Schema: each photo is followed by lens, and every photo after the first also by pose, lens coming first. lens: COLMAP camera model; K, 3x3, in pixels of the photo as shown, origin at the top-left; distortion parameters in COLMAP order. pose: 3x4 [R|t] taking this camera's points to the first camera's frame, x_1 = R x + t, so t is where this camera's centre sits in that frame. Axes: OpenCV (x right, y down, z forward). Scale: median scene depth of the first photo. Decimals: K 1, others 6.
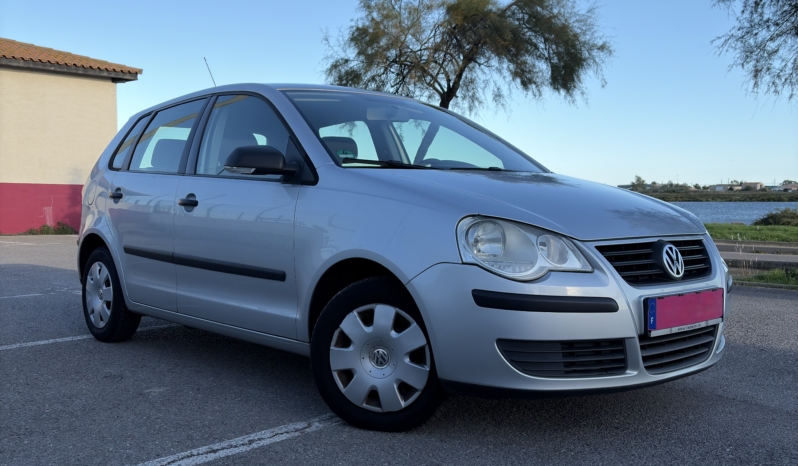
lens RADIAL K [[775.6, 0, 399.0], [0, 775.6, 233.0], [0, 0, 1]] dist [0.010009, 0.005485]
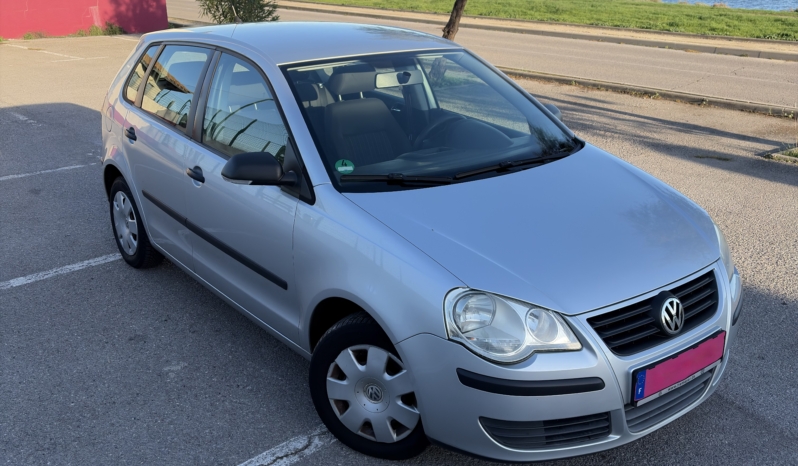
lens RADIAL K [[775.6, 0, 399.0], [0, 775.6, 233.0], [0, 0, 1]] dist [0.010009, 0.005485]
pose [[0.997456, 0.020505, -0.068267, 0.074013], [-0.001079, 0.961964, 0.273176, -0.321409], [0.071272, -0.272407, 0.959539, 0.069602]]
